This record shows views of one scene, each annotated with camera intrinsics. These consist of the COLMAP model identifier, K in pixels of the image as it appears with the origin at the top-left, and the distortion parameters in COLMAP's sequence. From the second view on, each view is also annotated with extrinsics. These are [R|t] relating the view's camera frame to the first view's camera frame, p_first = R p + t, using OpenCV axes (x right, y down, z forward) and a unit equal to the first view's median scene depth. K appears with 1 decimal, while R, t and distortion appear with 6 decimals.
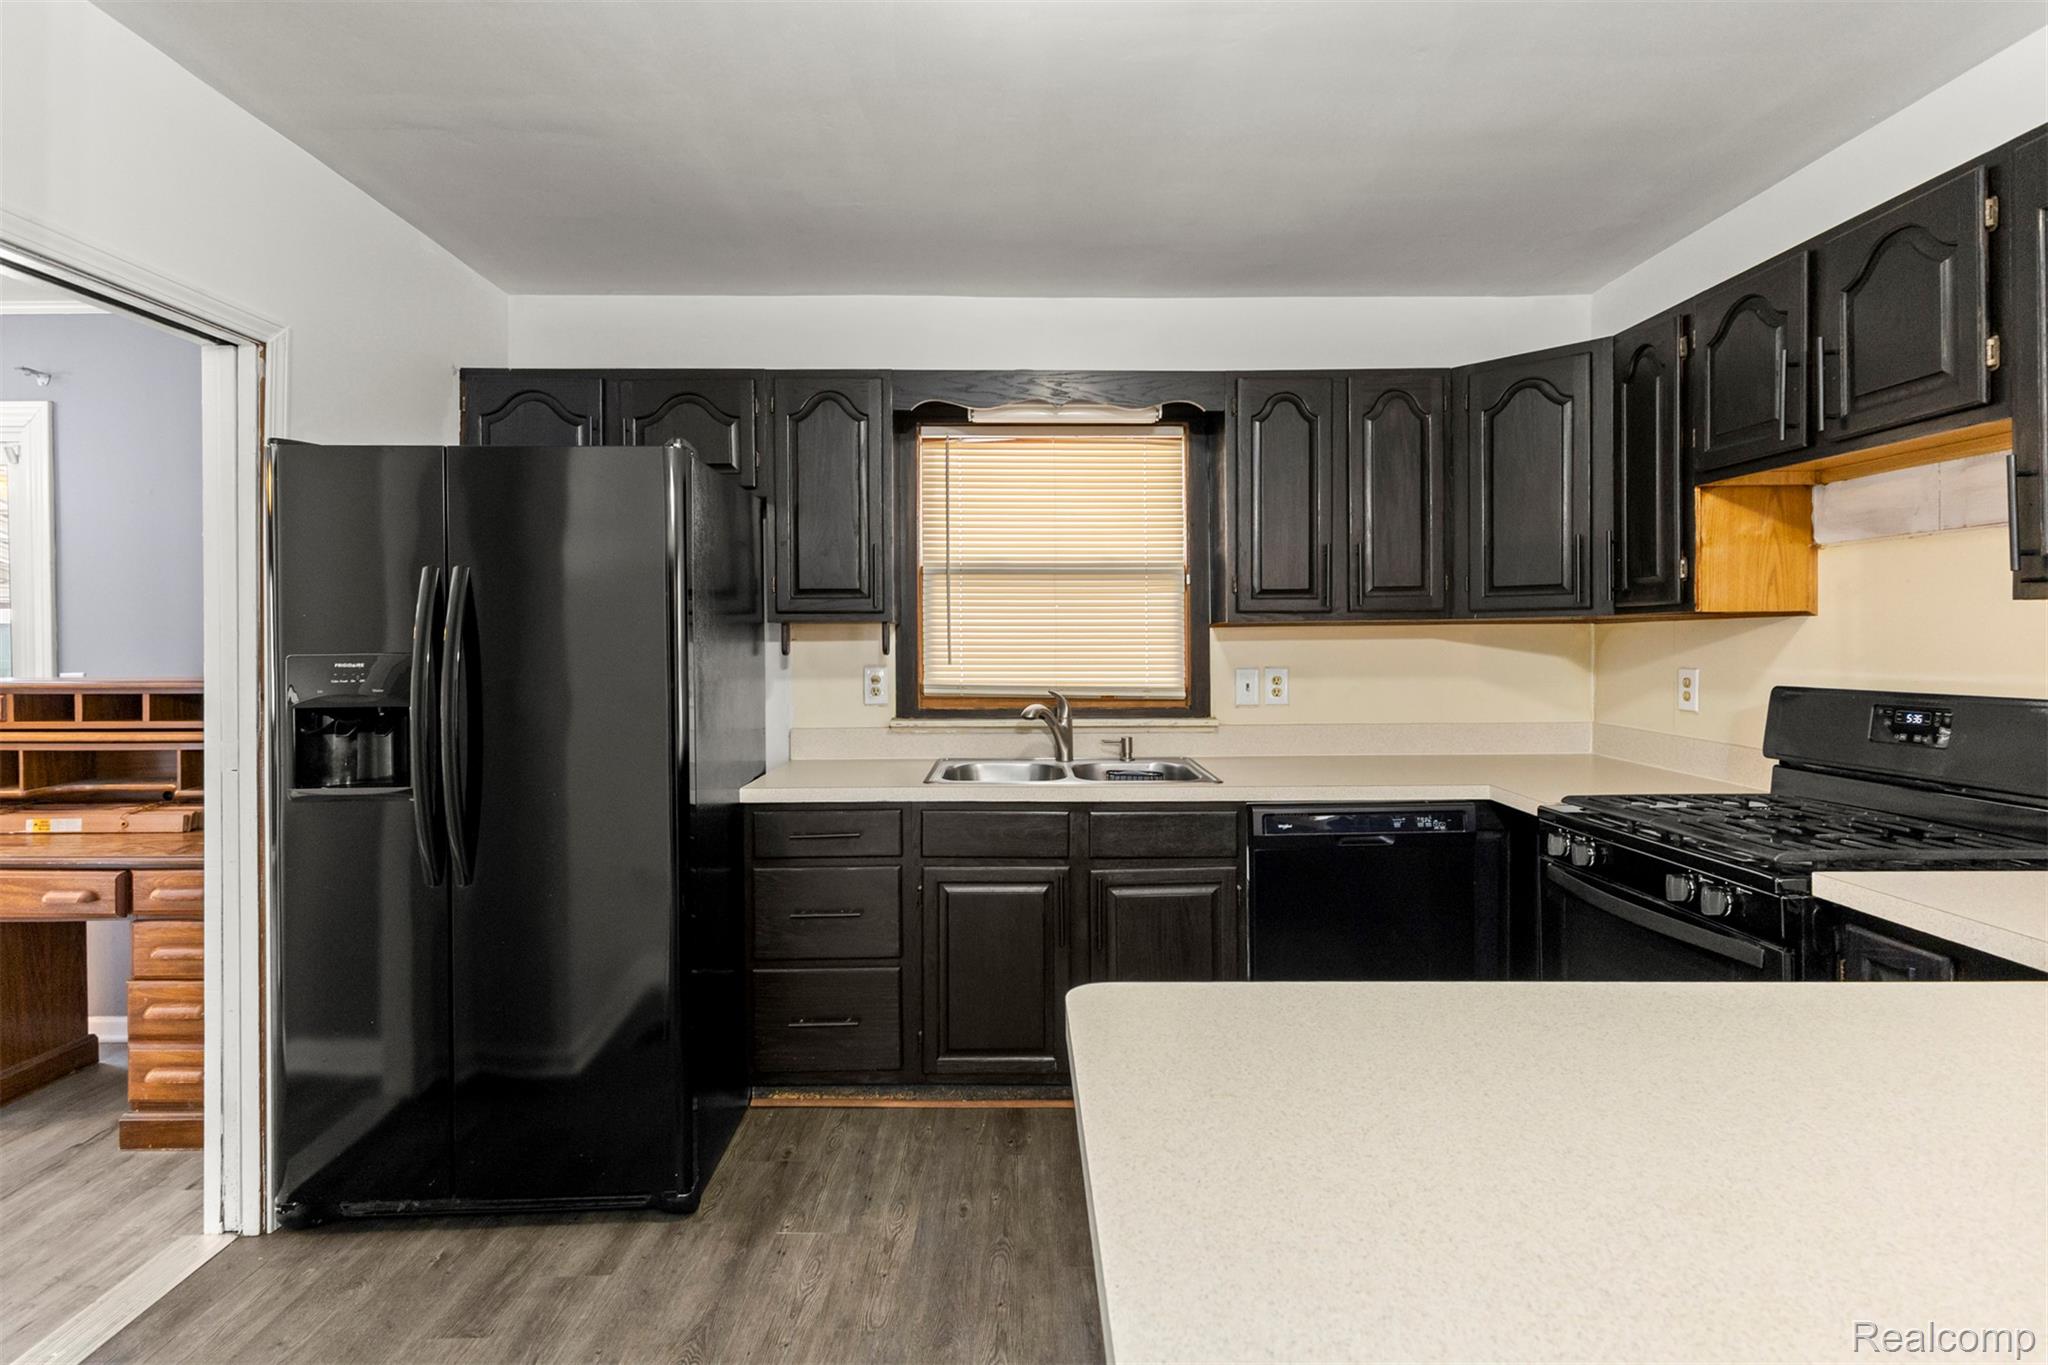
lens RADIAL K [[1006.0, 0, 1023.8], [0, 1006.0, 651.6], [0, 0, 1]] dist [0.012887, -0.001103]
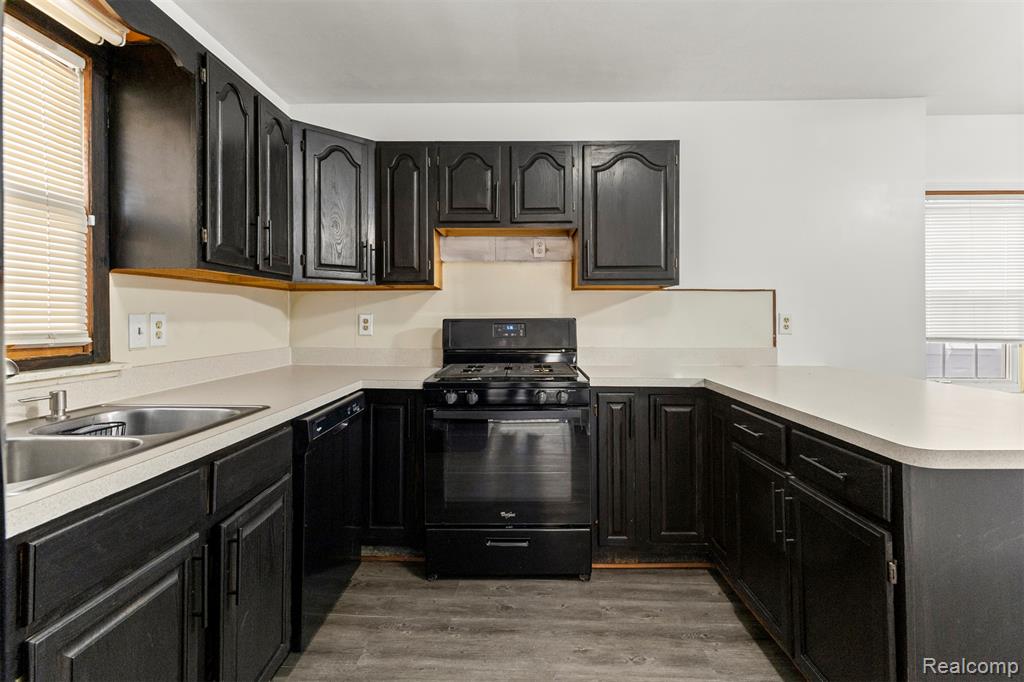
lens RADIAL K [[503.0, 0, 514.9], [0, 503.0, 316.4], [0, 0, 1]] dist [0.012887, -0.001103]
pose [[0.032274, 0.006683, 0.999457, -0.349494], [0.011180, 0.999913, -0.007047, 0.031619], [-0.999417, 0.011401, 0.032197, 0.657438]]
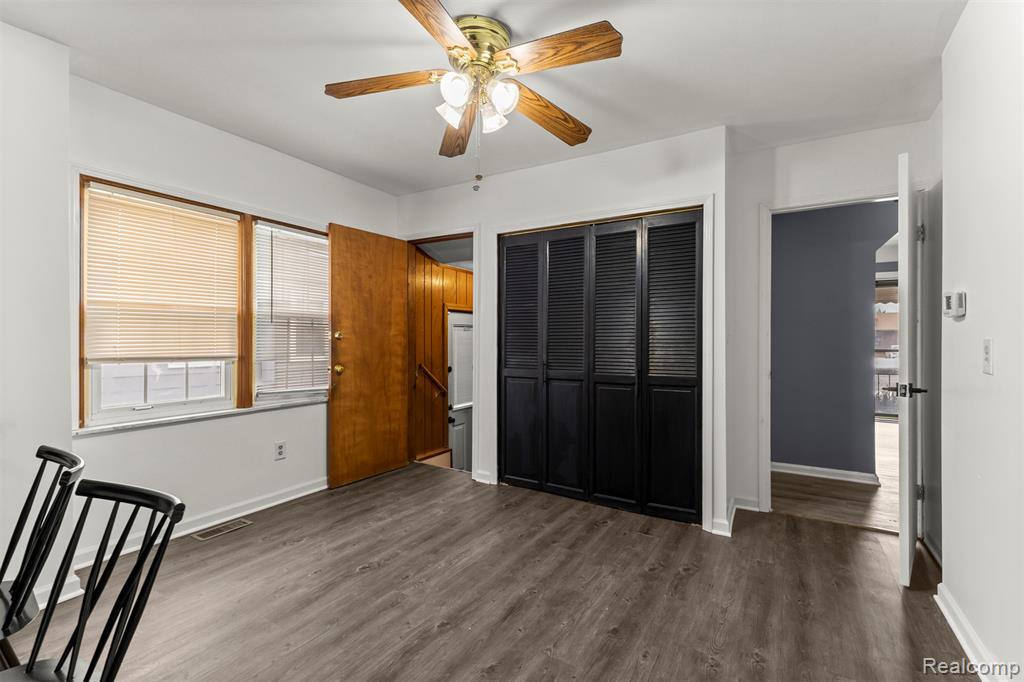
lens RADIAL K [[445.2, 0, 508.6], [0, 445.2, 341.4], [0, 0, 1]] dist [0.008516, 0.000845]
pose [[-0.848866, 0.003435, 0.528597, -0.256854], [0.012038, 0.999845, 0.012834, 0.047348], [-0.528471, 0.017257, -0.848776, 0.119111]]
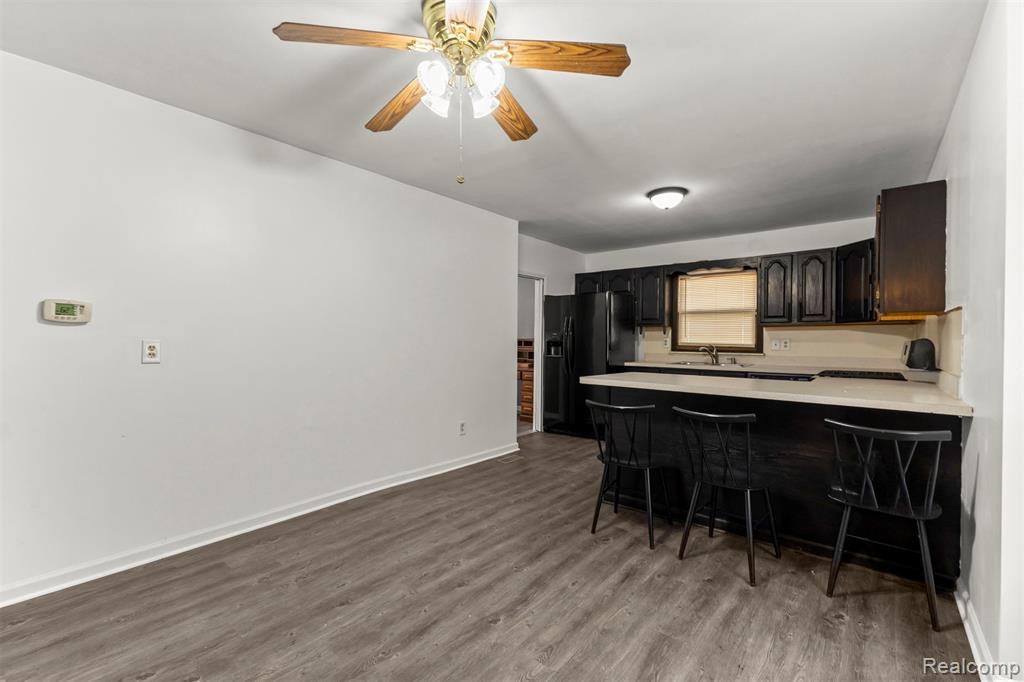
lens RADIAL K [[445.2, 0, 510.2], [0, 445.2, 337.8], [0, 0, 1]] dist [0.008516, 0.000845]
pose [[0.770556, 0.007355, -0.637330, 0.556456], [-0.018020, 0.999785, -0.010249, 0.048808], [0.637118, 0.019382, 0.770522, -0.822116]]
